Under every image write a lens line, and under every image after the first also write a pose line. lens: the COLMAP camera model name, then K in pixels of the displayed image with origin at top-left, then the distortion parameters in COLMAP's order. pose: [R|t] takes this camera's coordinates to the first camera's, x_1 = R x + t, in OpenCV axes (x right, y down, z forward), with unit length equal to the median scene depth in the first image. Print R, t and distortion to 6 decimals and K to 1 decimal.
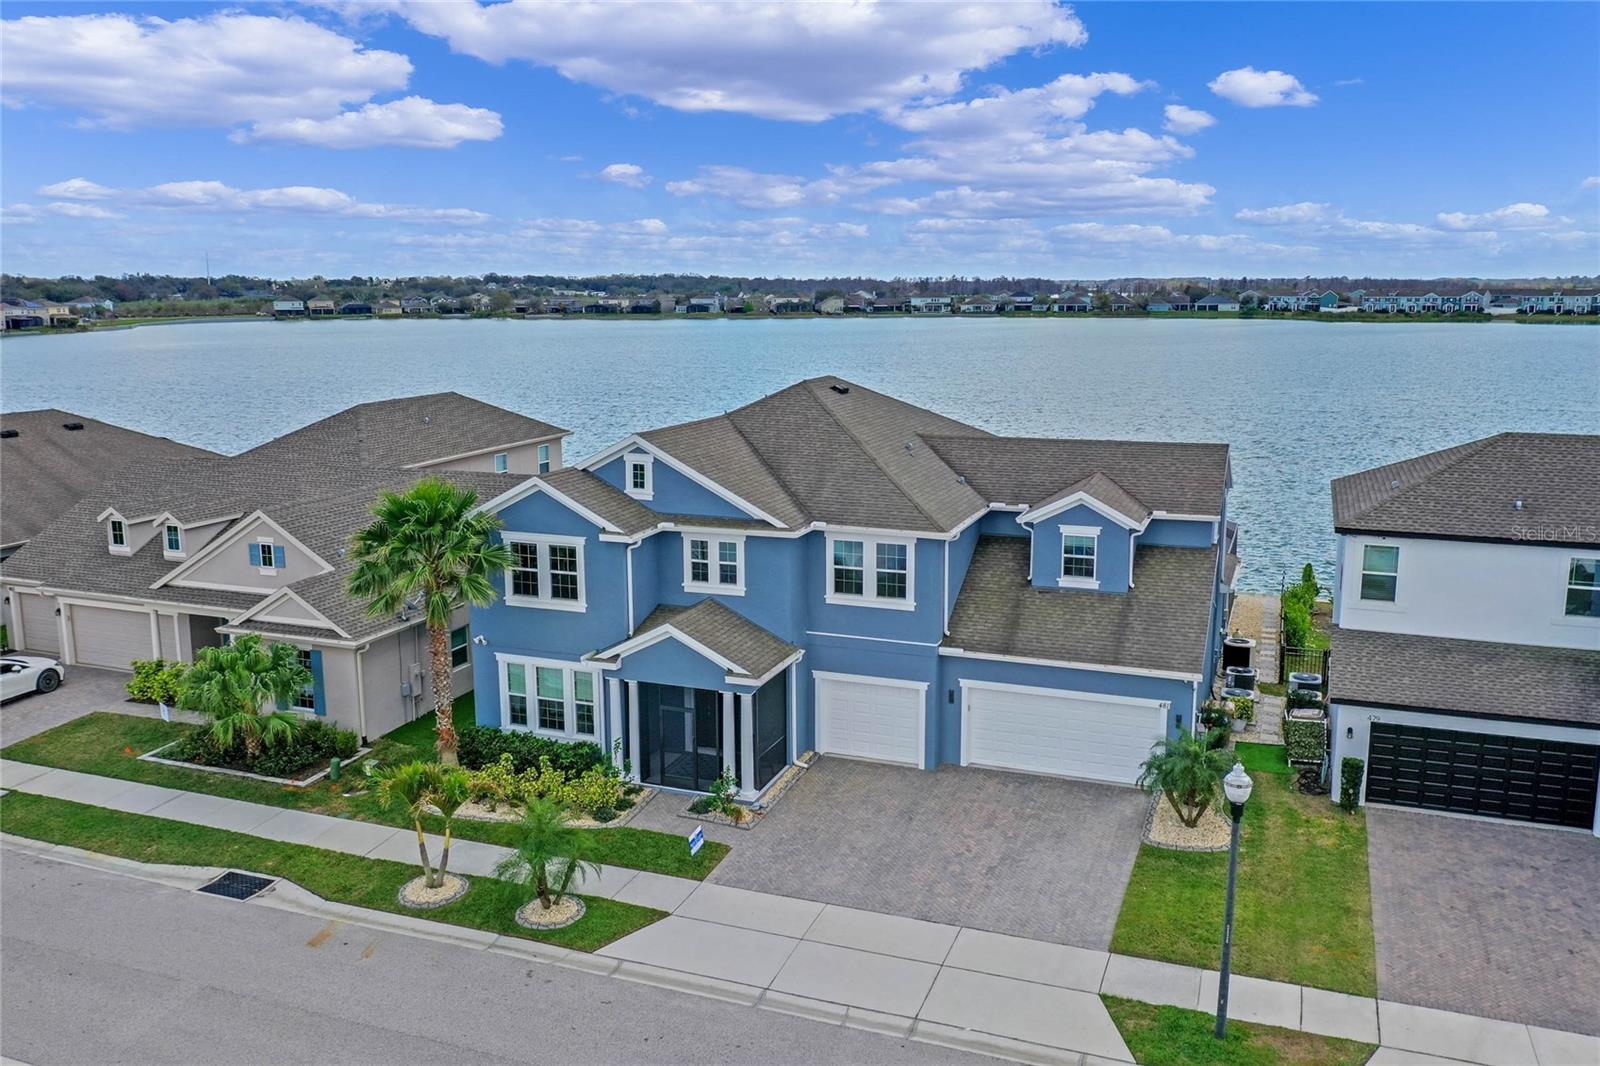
lens RADIAL K [[1282.1, 0, 800.0], [0, 1282.1, 533.0], [0, 0, 1]] dist [0.001471, -0.001717]
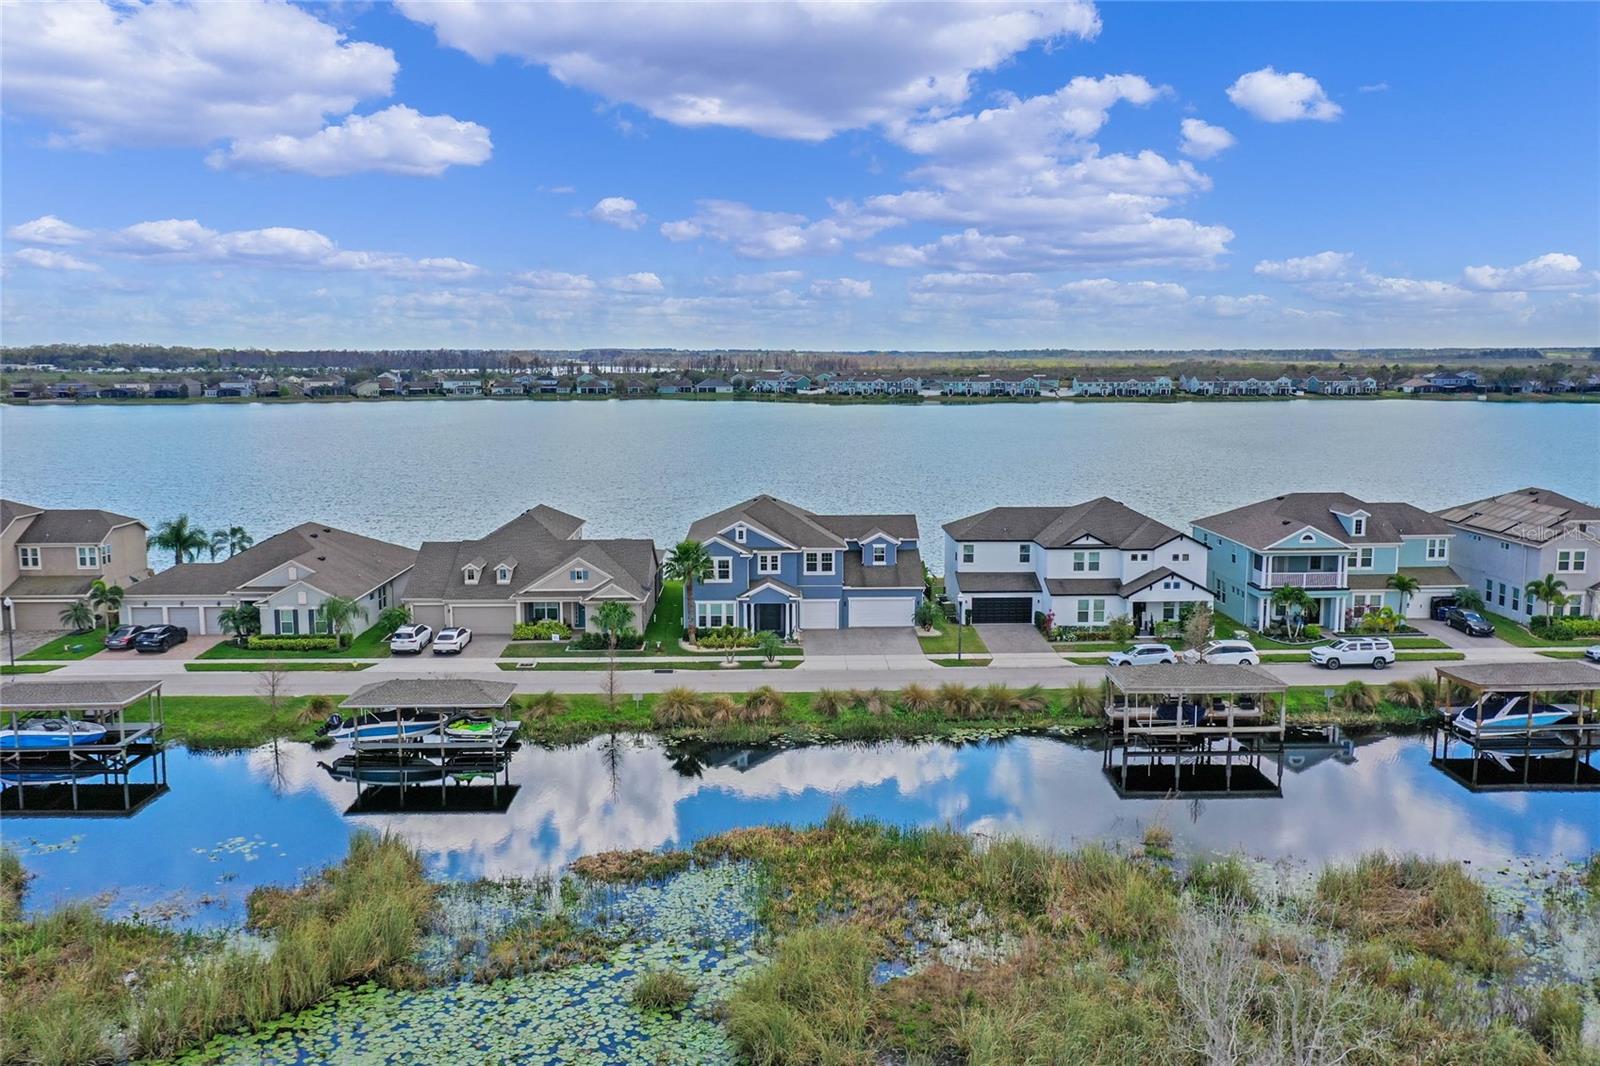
lens RADIAL K [[1428.6, 0, 800.0], [0, 1428.6, 533.0], [0, 0, 1]] dist [0.004301, -0.007874]
pose [[0.911914, -0.048771, 0.407472, -1.311919], [0.069875, 0.996867, -0.037061, 0.078872], [-0.404388, 0.062269, 0.912465, -1.978918]]
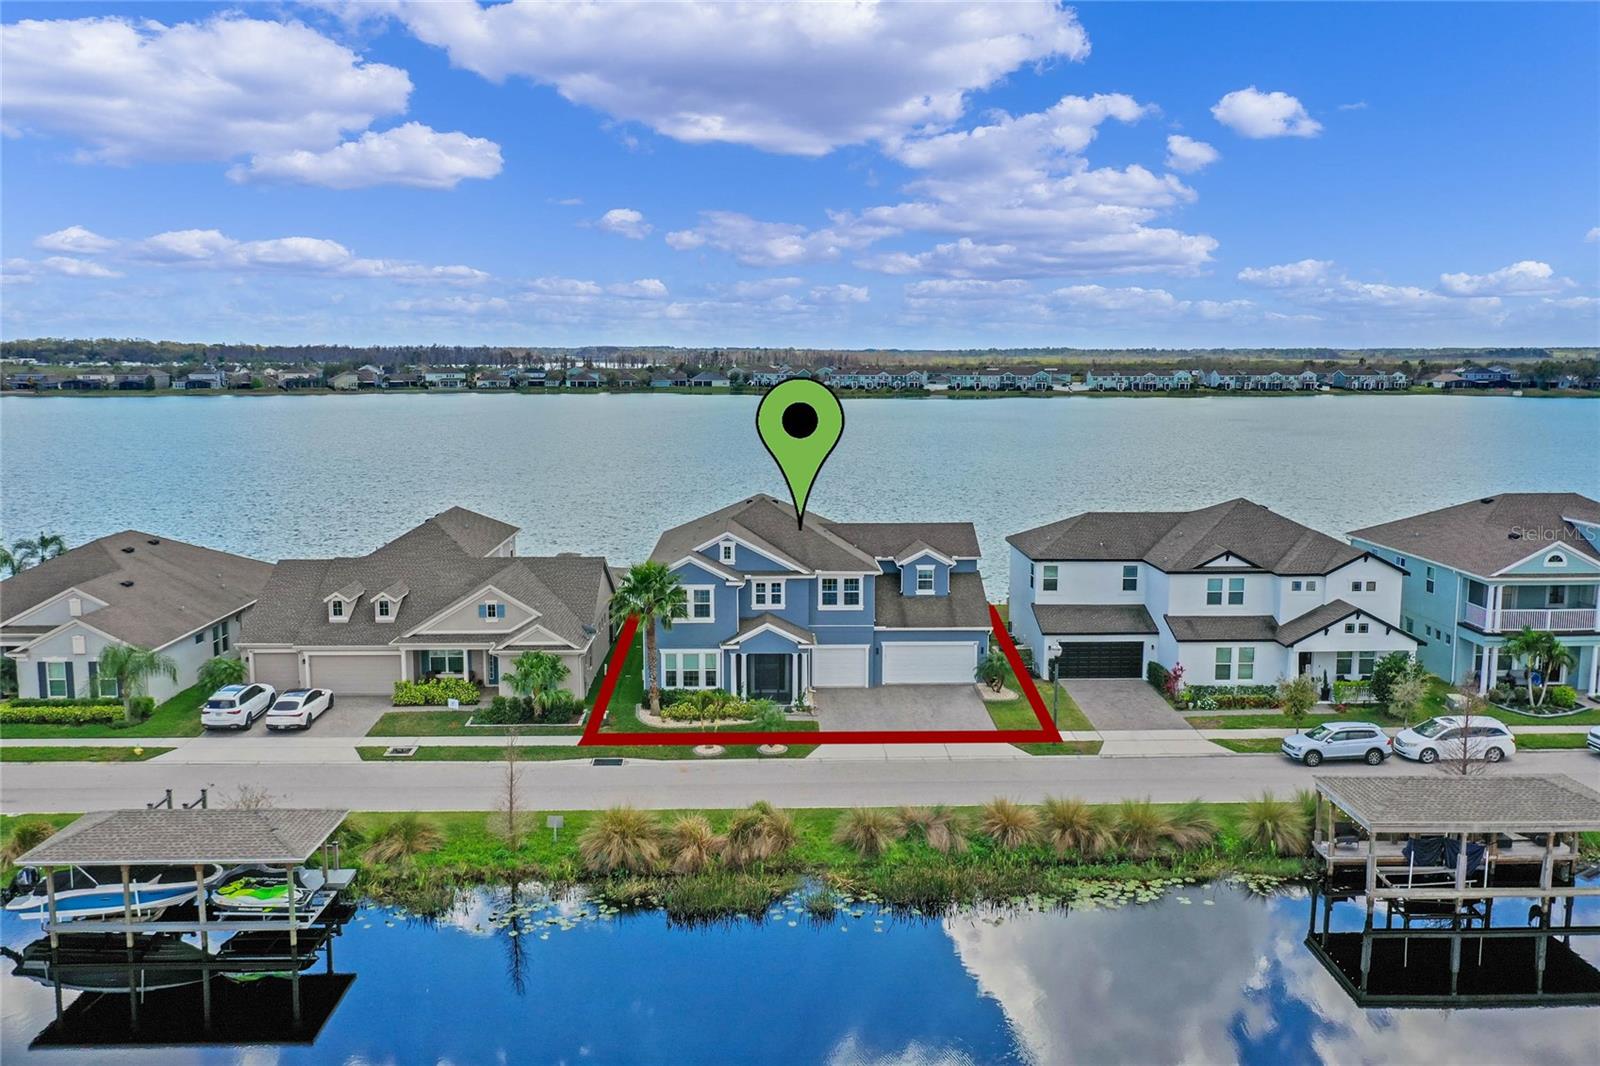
lens RADIAL K [[1362.9, 0, 785.7], [0, 1362.9, 504.6], [0, 0, 1]] dist [0.005822, -0.003806]
pose [[0.915167, -0.038904, 0.401192, -0.886650], [0.066945, 0.996178, -0.056109, 0.005579], [-0.397476, 0.078207, 0.914274, -0.966969]]
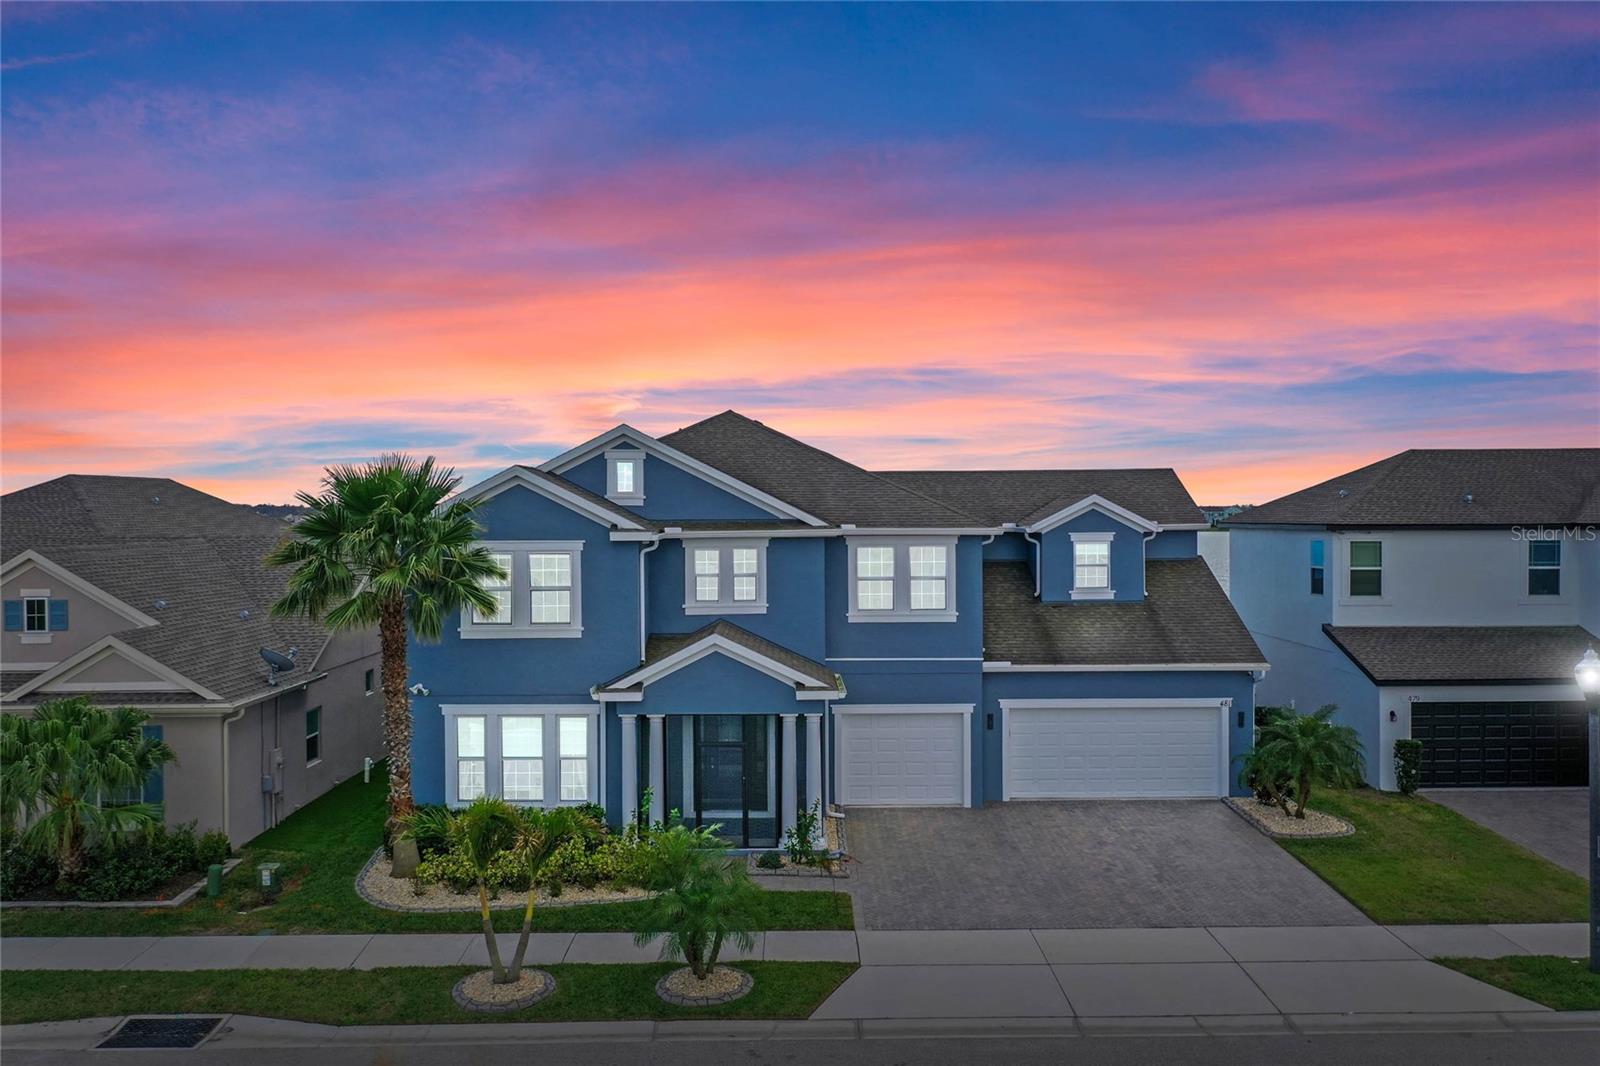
lens RADIAL K [[1235.8, 0, 800.0], [0, 1235.8, 533.0], [0, 0, 1]] dist [0.007347, -0.001550]
pose [[0.929316, 0.000812, 0.369285, -0.318675], [0.064401, 0.984317, -0.164231, 0.130532], [-0.363627, 0.176405, 0.914689, 0.241345]]
